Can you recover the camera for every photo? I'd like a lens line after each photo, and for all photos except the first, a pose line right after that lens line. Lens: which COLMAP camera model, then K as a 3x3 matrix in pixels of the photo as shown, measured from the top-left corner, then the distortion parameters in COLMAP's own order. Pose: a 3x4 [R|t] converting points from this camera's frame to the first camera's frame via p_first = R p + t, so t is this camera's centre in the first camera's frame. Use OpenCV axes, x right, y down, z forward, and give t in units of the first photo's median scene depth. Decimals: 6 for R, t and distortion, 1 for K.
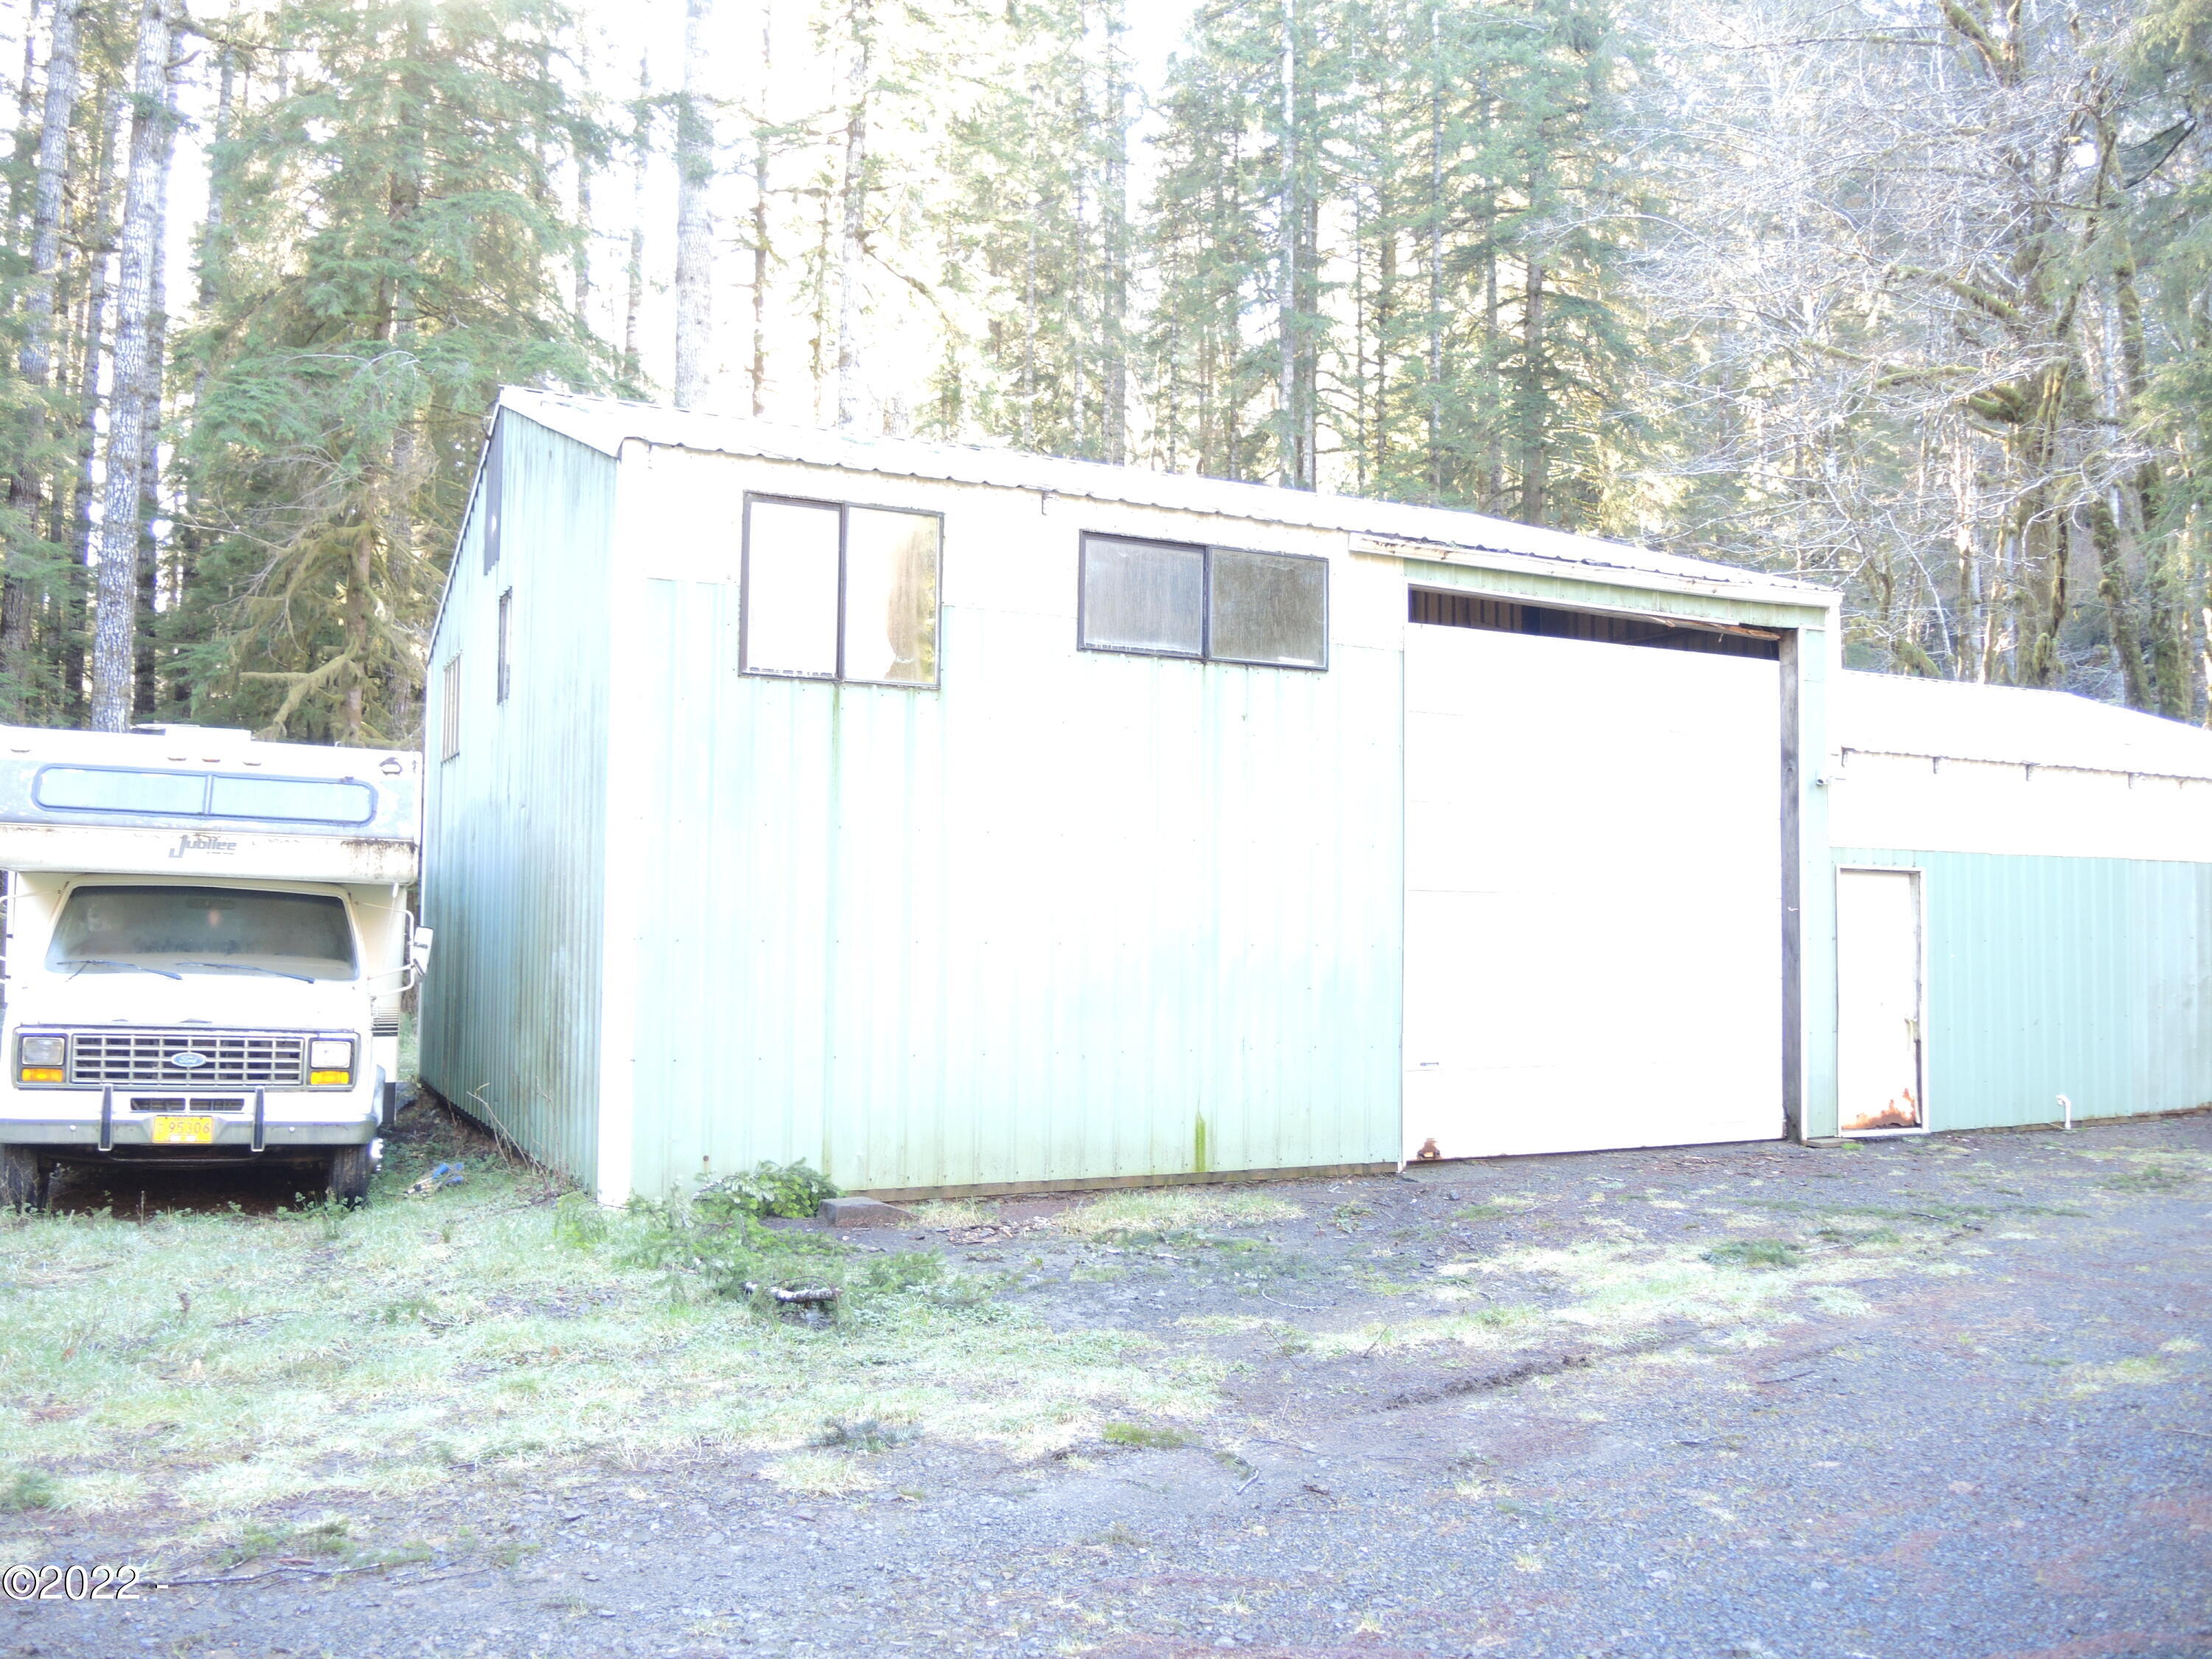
lens RADIAL K [[1845.3, 0, 1106.0], [0, 1845.3, 829.5], [0, 0, 1]] dist [-0.027661, -0.074341]
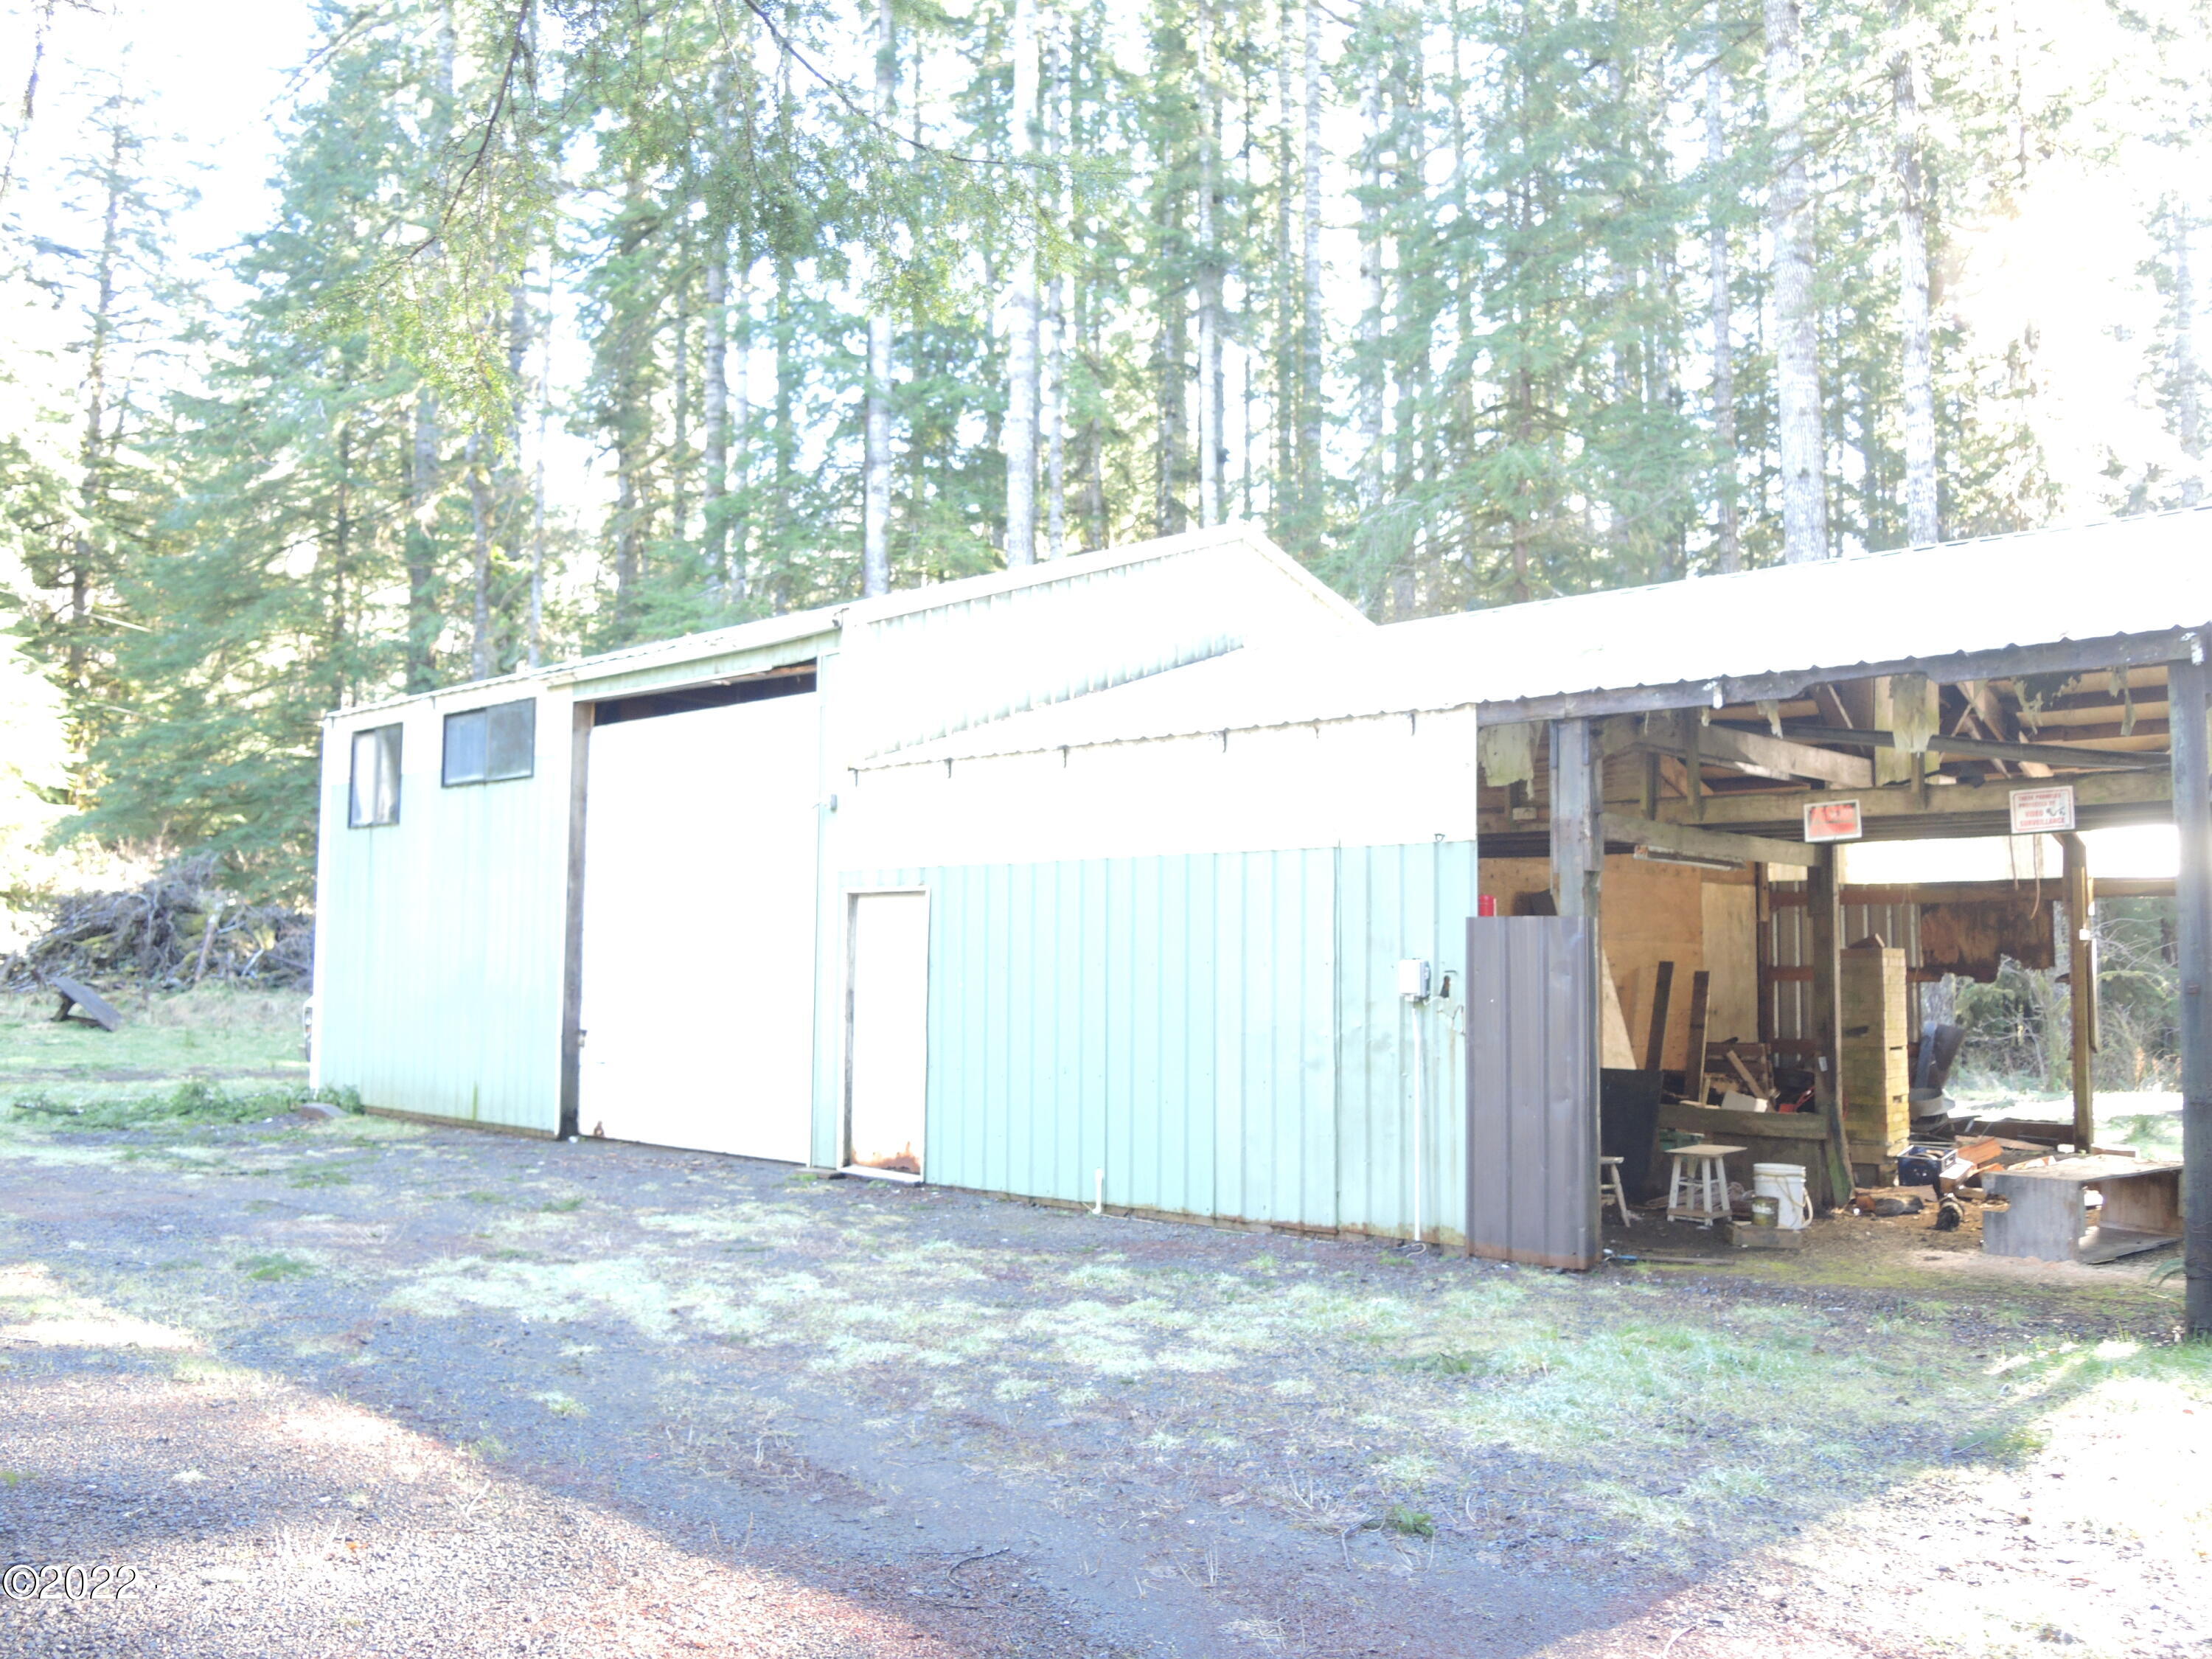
lens RADIAL K [[1845.3, 0, 1106.0], [0, 1845.3, 829.5], [0, 0, 1]] dist [-0.027661, -0.074341]
pose [[0.350549, -0.088644, -0.932340, 1.619347], [0.031290, 0.996063, -0.082938, 0.087645], [0.936021, -0.000099, 0.351943, 0.935398]]
